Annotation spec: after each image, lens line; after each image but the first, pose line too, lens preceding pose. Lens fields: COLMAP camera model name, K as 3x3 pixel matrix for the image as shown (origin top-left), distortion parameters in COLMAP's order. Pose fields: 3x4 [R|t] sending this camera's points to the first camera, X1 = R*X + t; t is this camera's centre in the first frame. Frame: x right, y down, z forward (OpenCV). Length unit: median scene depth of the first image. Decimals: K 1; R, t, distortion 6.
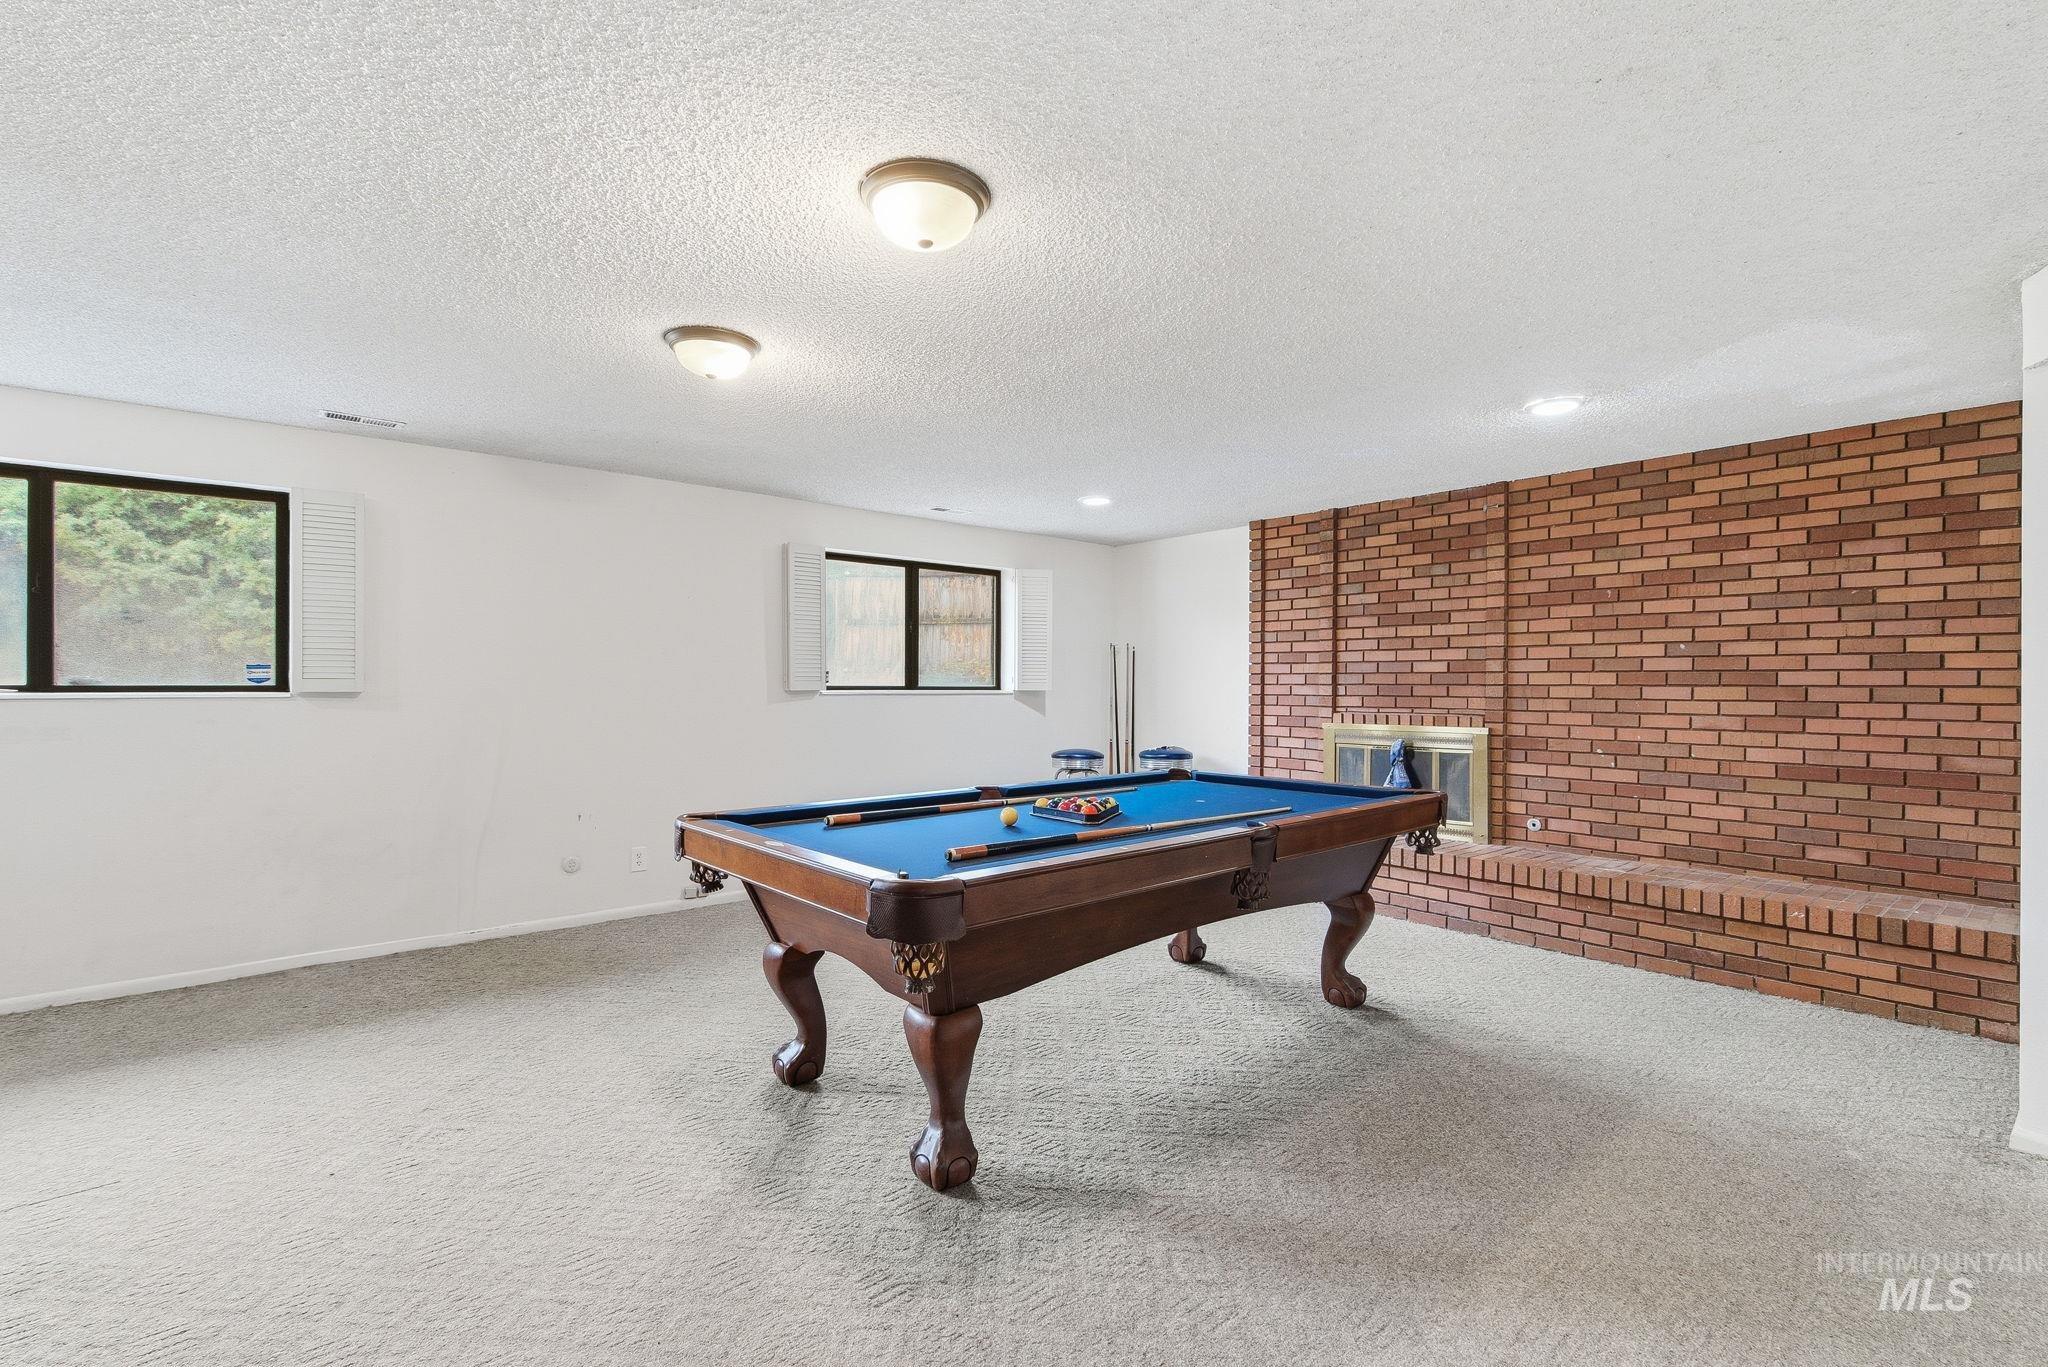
lens RADIAL K [[931.1, 0, 1017.6], [0, 931.1, 684.4], [0, 0, 1]] dist [0.004007, -0.002524]
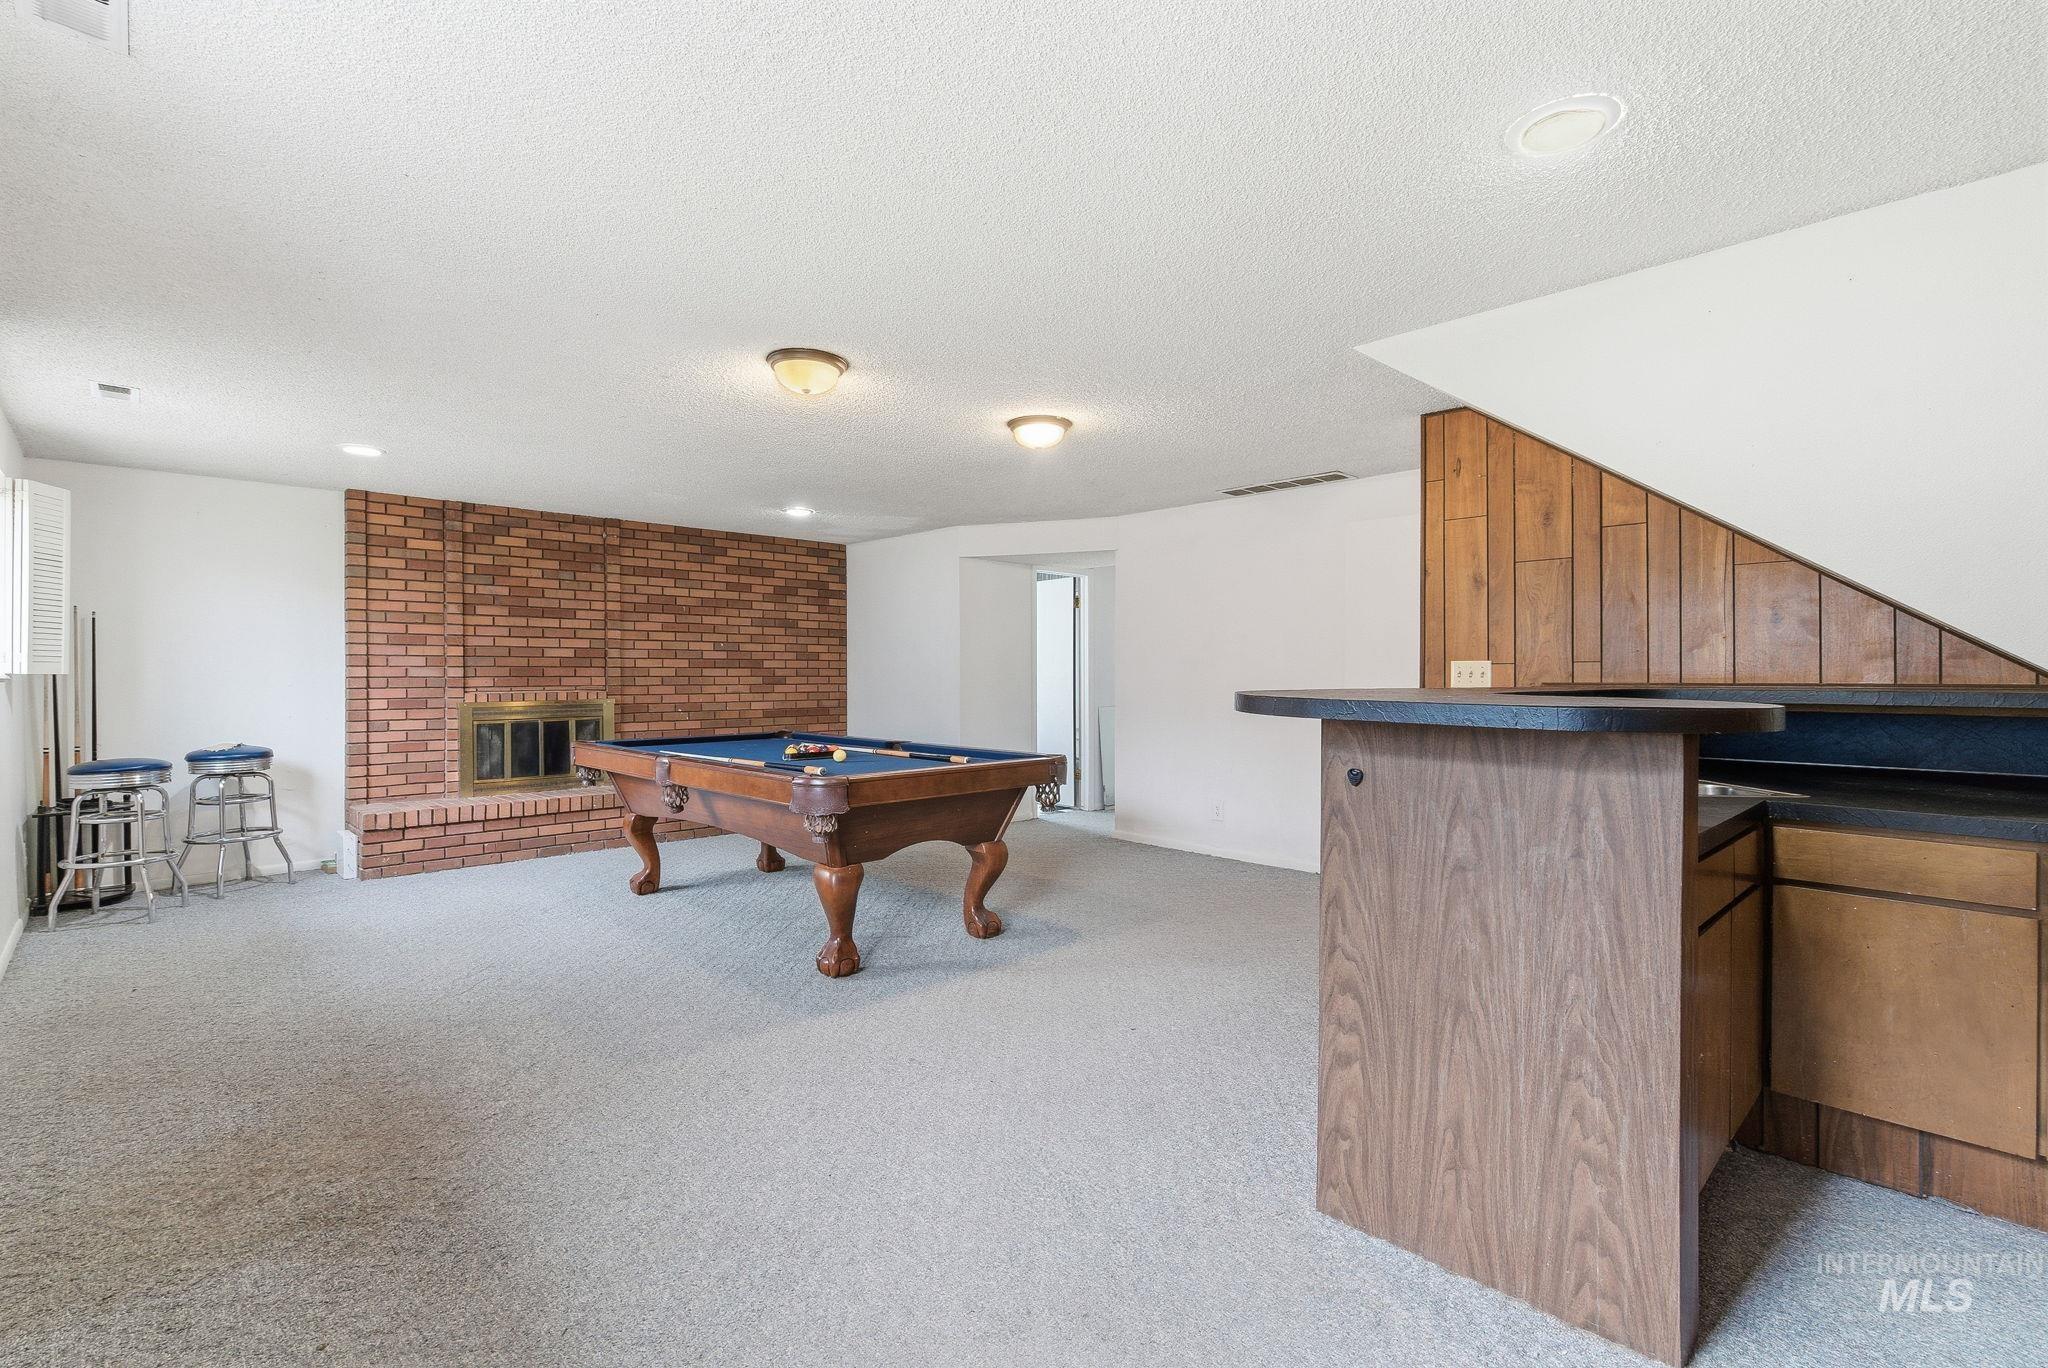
lens RADIAL K [[931.1, 0, 1021.5], [0, 931.1, 682.4], [0, 0, 1]] dist [0.004007, -0.002524]
pose [[-0.064191, -0.007490, 0.997910, -0.886078], [0.005016, 0.999957, 0.007828, 0.015096], [-0.997925, 0.005508, -0.064150, 0.495477]]
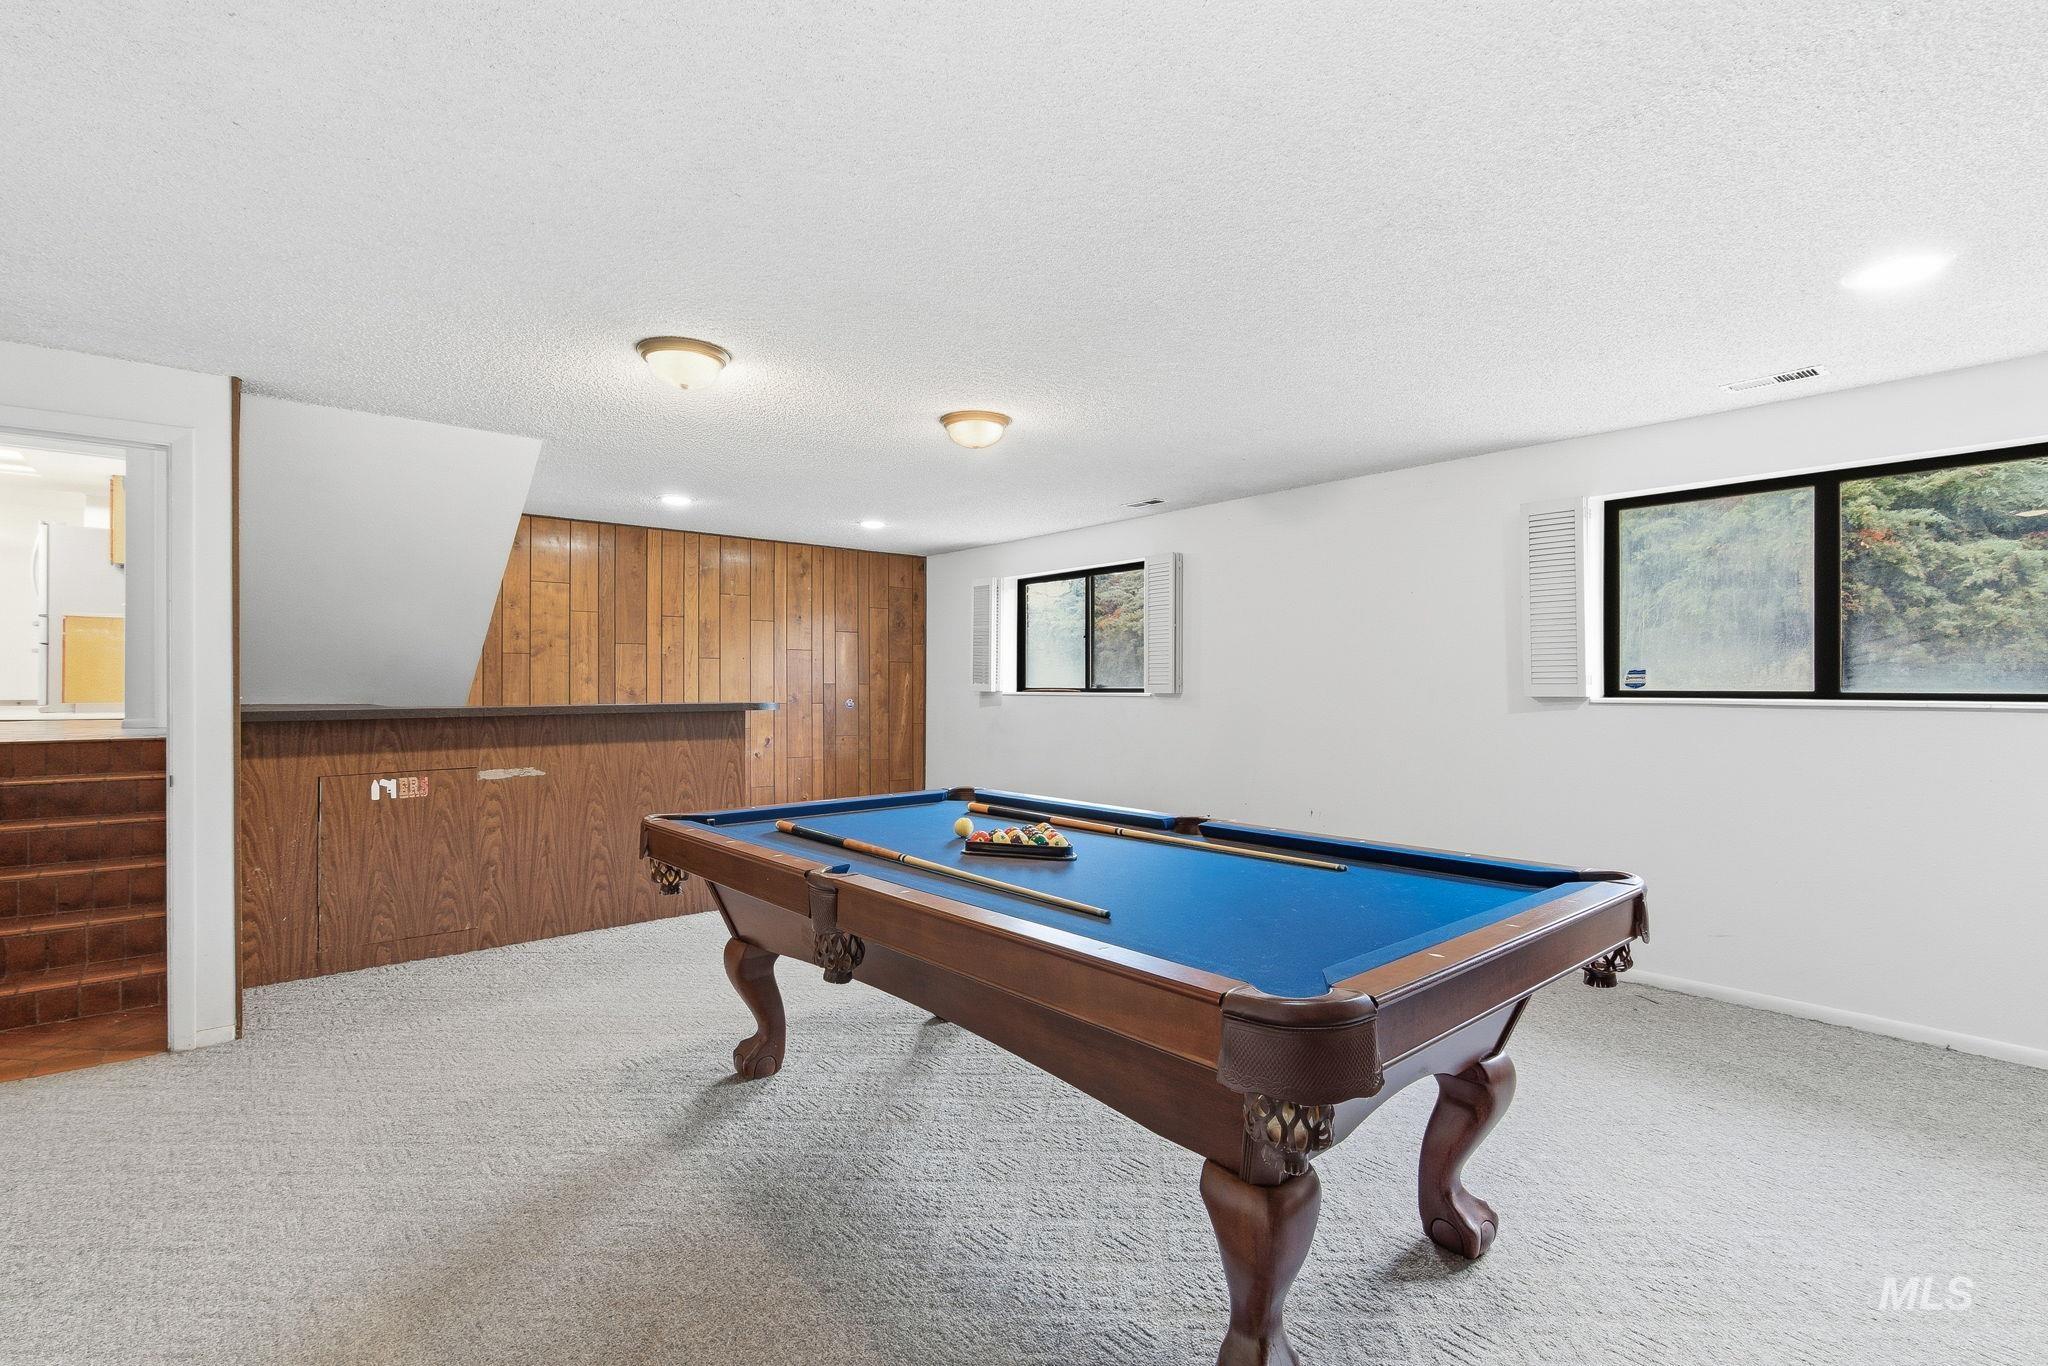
lens RADIAL K [[931.1, 0, 1015.0], [0, 931.1, 681.7], [0, 0, 1]] dist [0.004007, -0.002524]
pose [[0.008985, -0.006572, -0.999938, 0.920876], [-0.003394, 0.999972, -0.006603, 0.000989], [0.999954, 0.003453, 0.008962, 1.025678]]
